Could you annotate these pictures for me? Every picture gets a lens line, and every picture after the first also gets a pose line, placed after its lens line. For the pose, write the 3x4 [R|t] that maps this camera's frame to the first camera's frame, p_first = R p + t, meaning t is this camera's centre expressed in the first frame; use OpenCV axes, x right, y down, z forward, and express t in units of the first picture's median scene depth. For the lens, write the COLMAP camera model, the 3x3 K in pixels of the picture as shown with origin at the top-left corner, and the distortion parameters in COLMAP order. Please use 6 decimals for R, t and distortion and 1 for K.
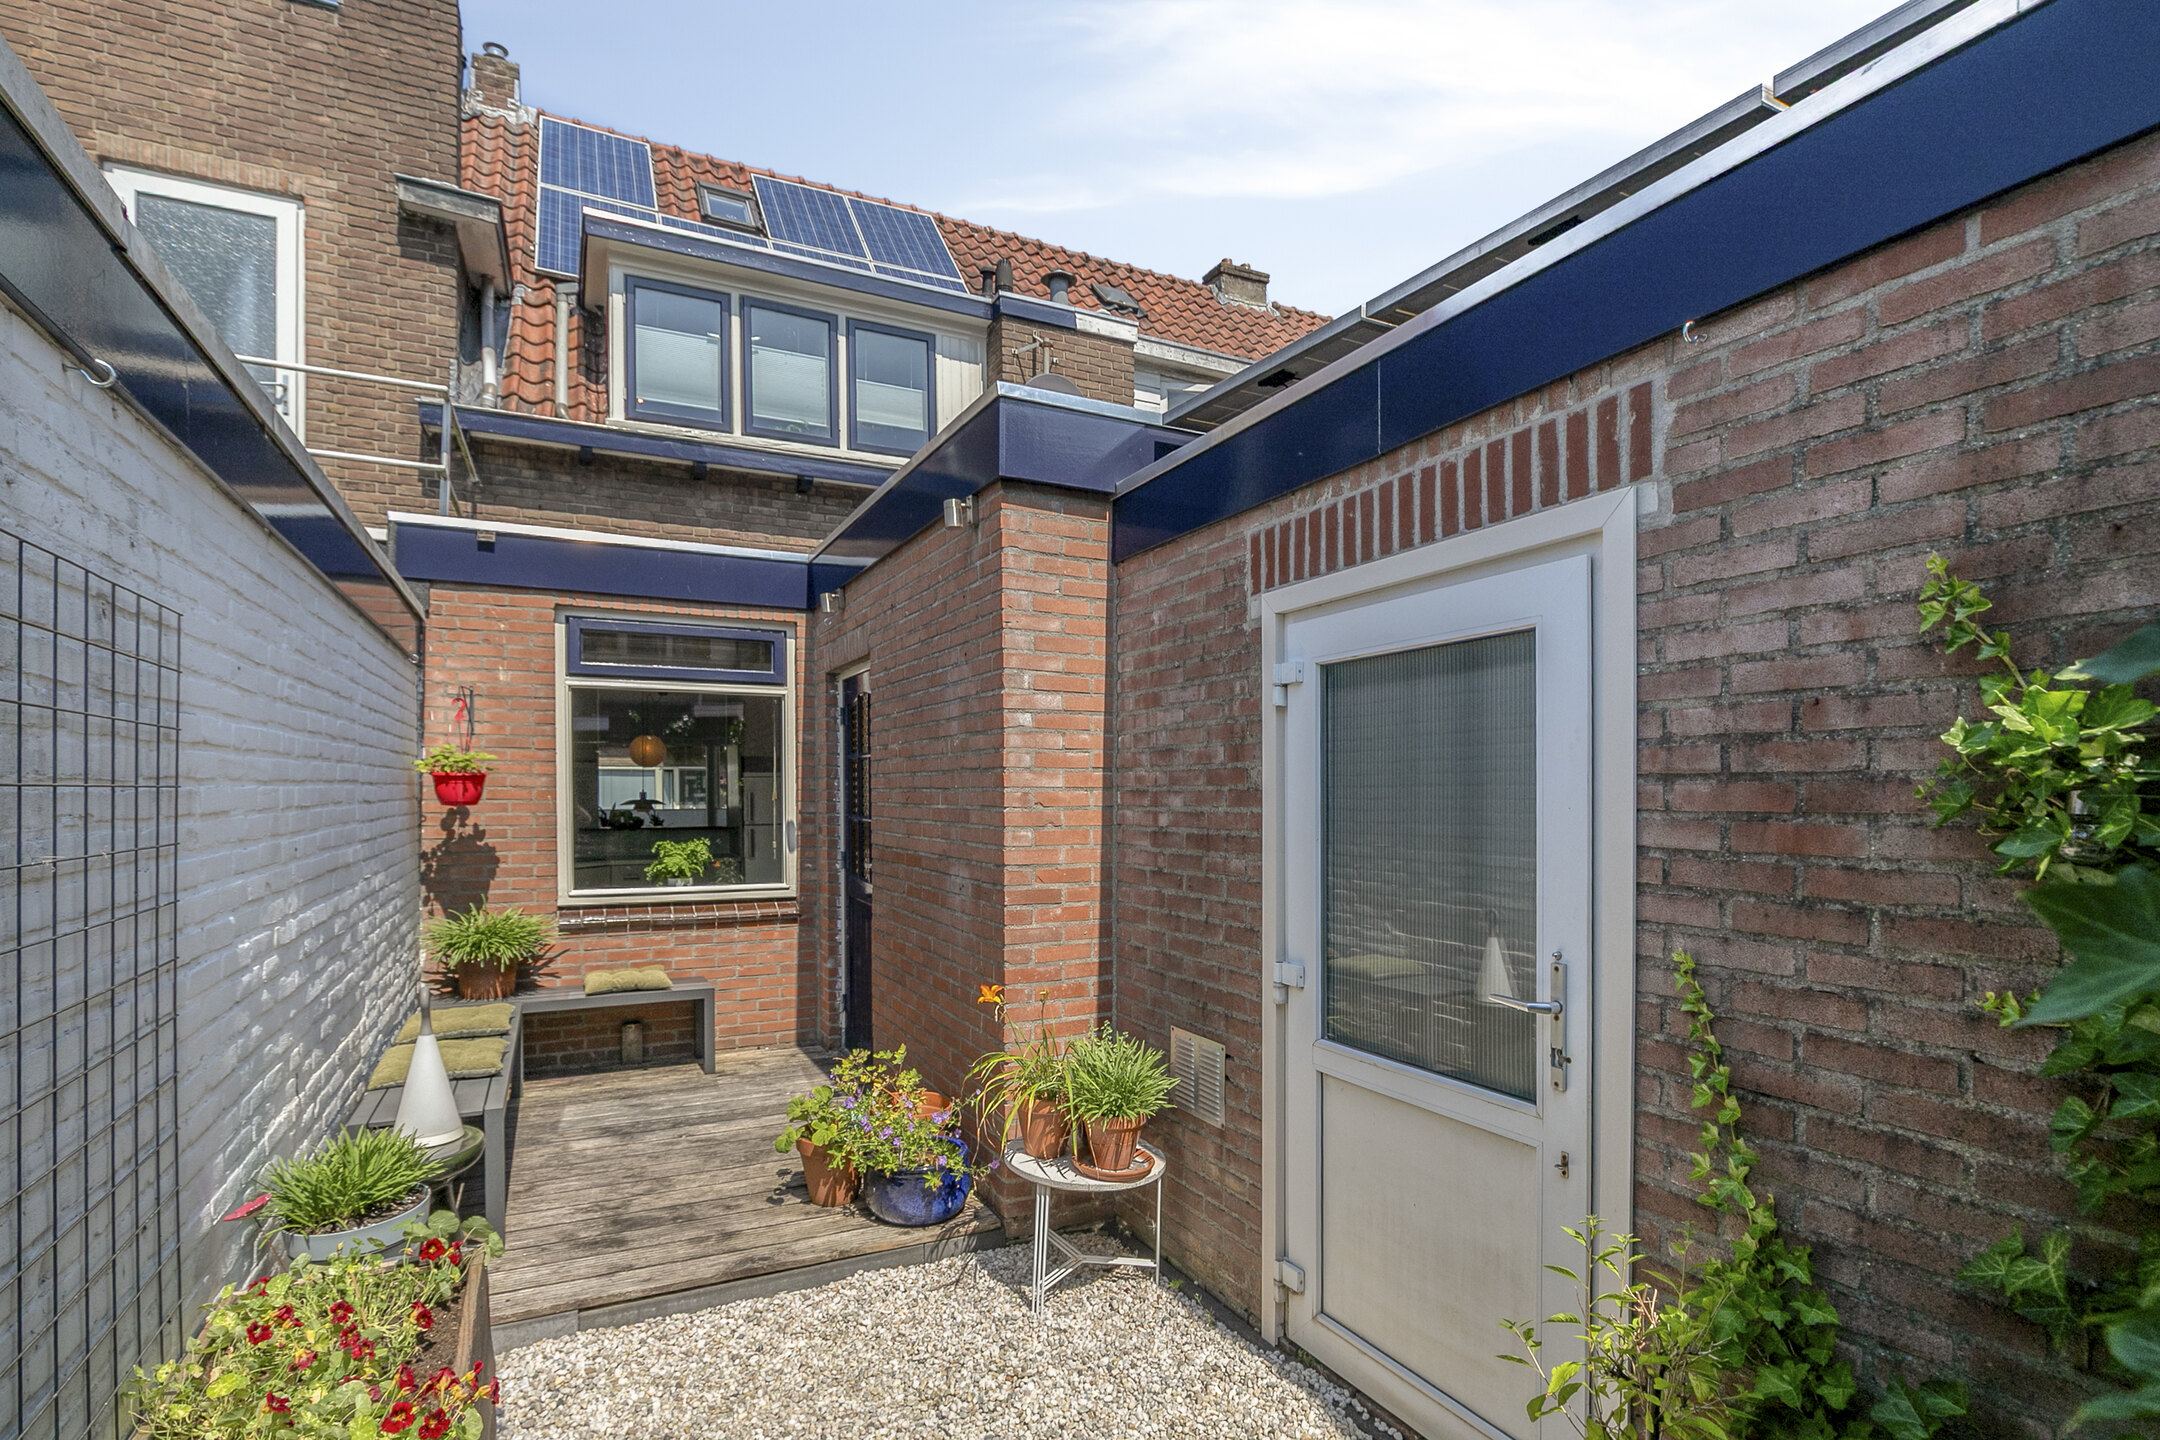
lens RADIAL K [[1056.7, 0, 1063.0], [0, 1056.7, 788.5], [0, 0, 1]] dist [-0.000282, 0.000054]
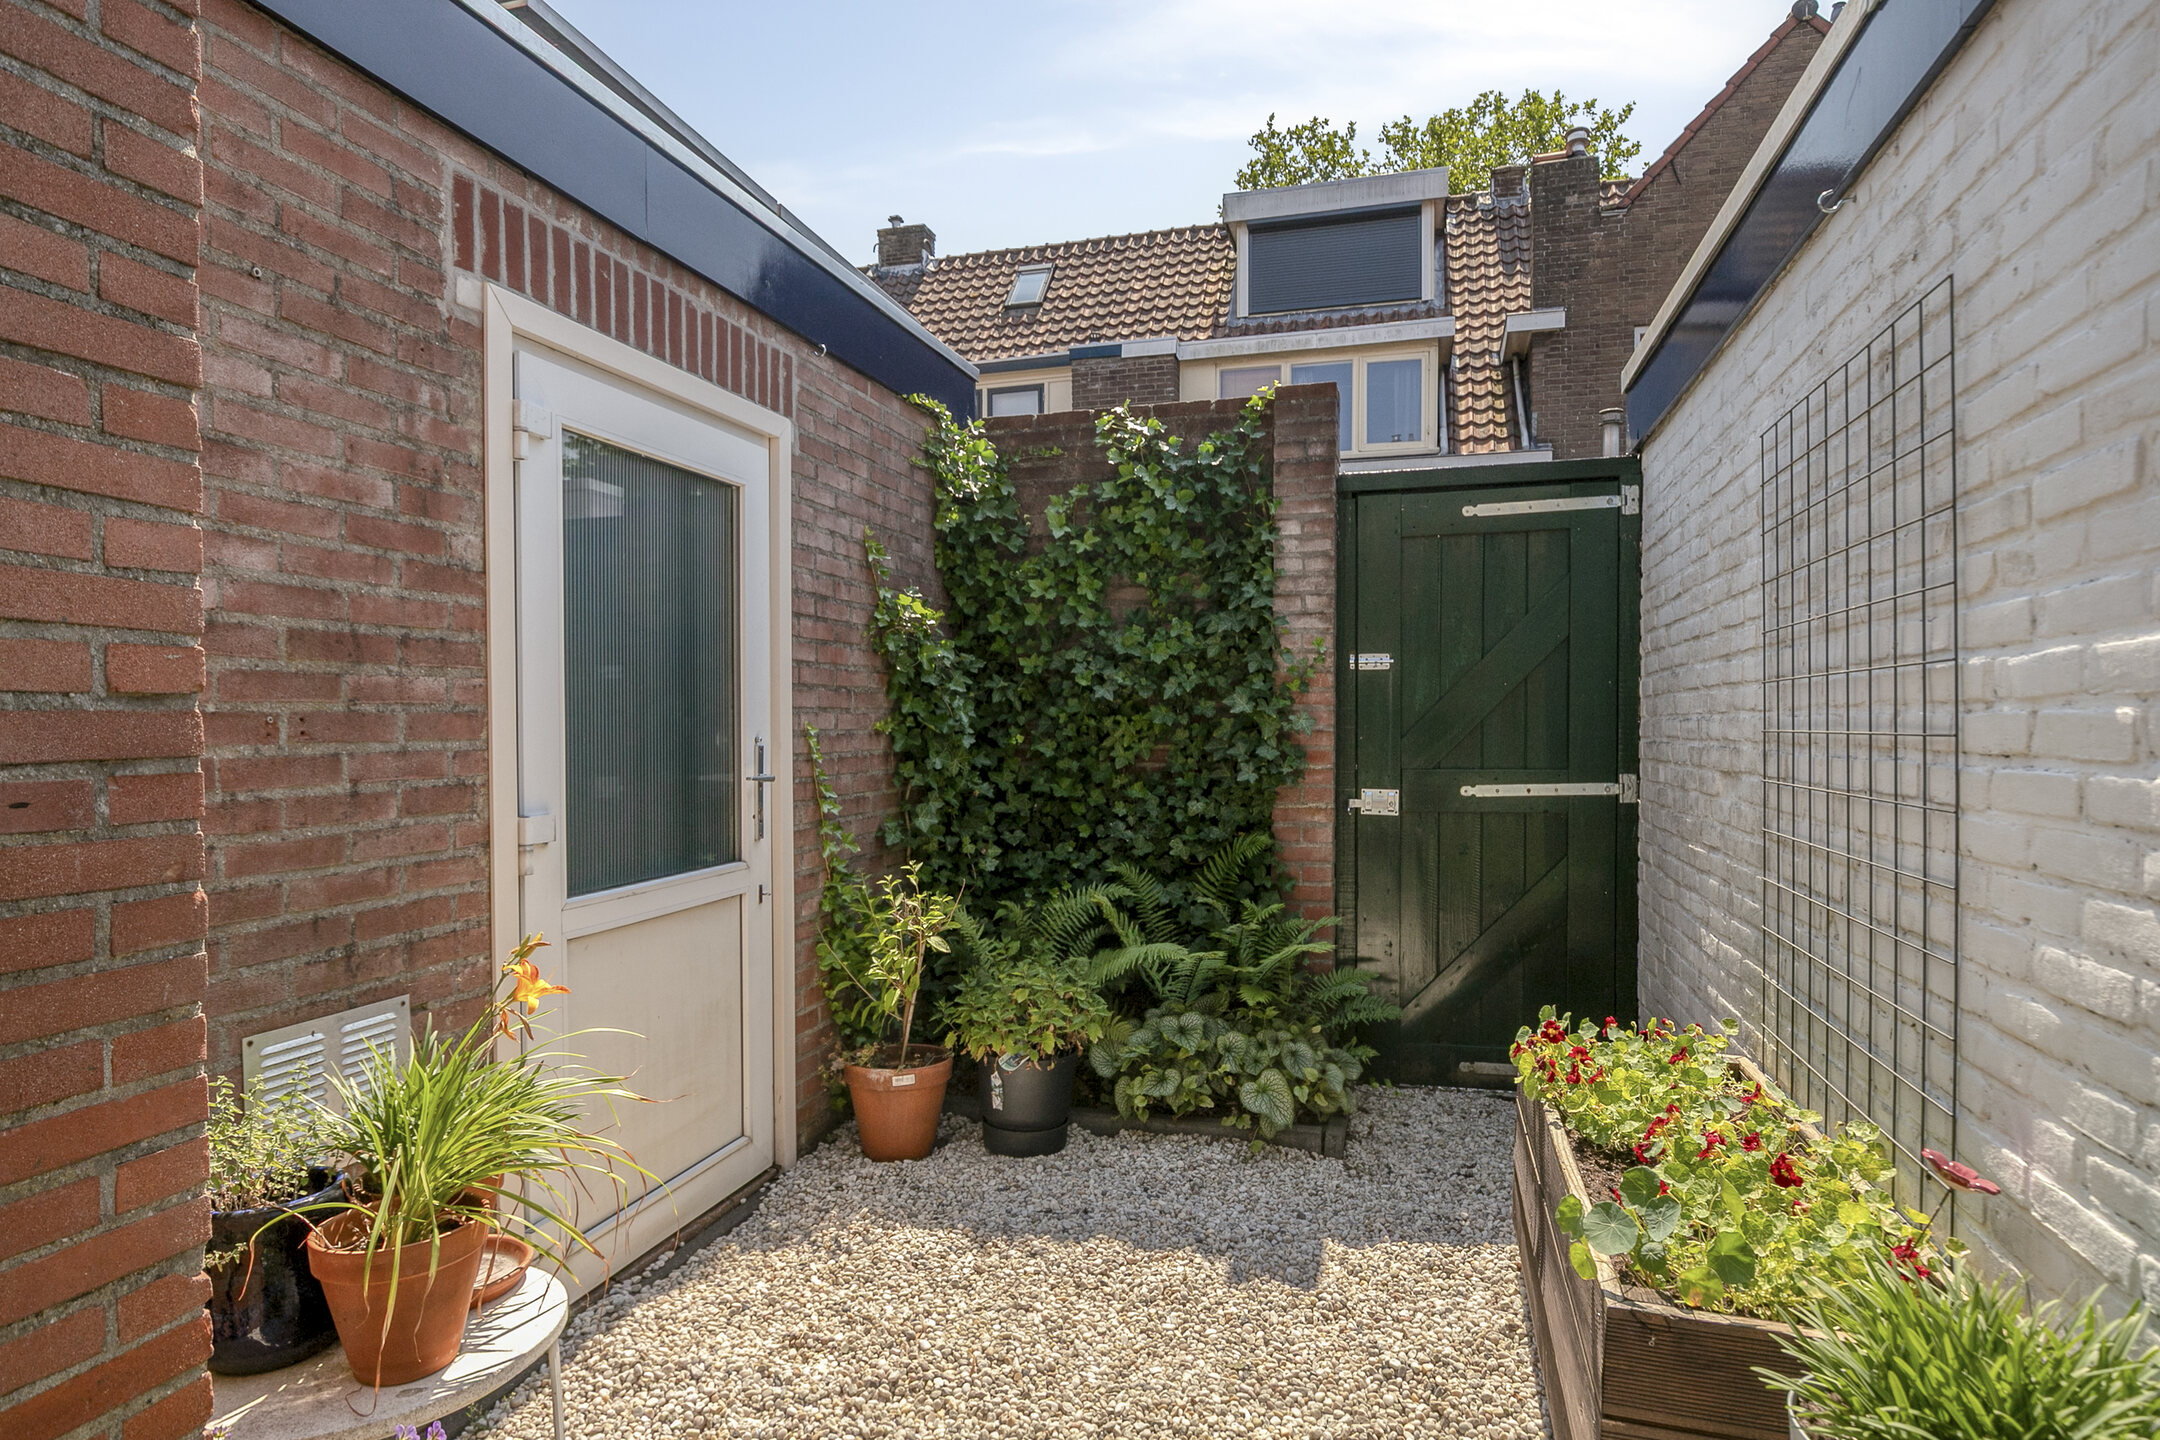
lens RADIAL K [[1228.9, 0, 1076.5], [0, 1228.9, 725.7], [0, 0, 1]] dist [0.000302, -0.000575]
pose [[-0.747394, 0.000060, 0.664381, -0.601098], [0.000704, 1.000000, 0.000701, 0.097141], [-0.664381, 0.000992, -0.747394, 1.310226]]
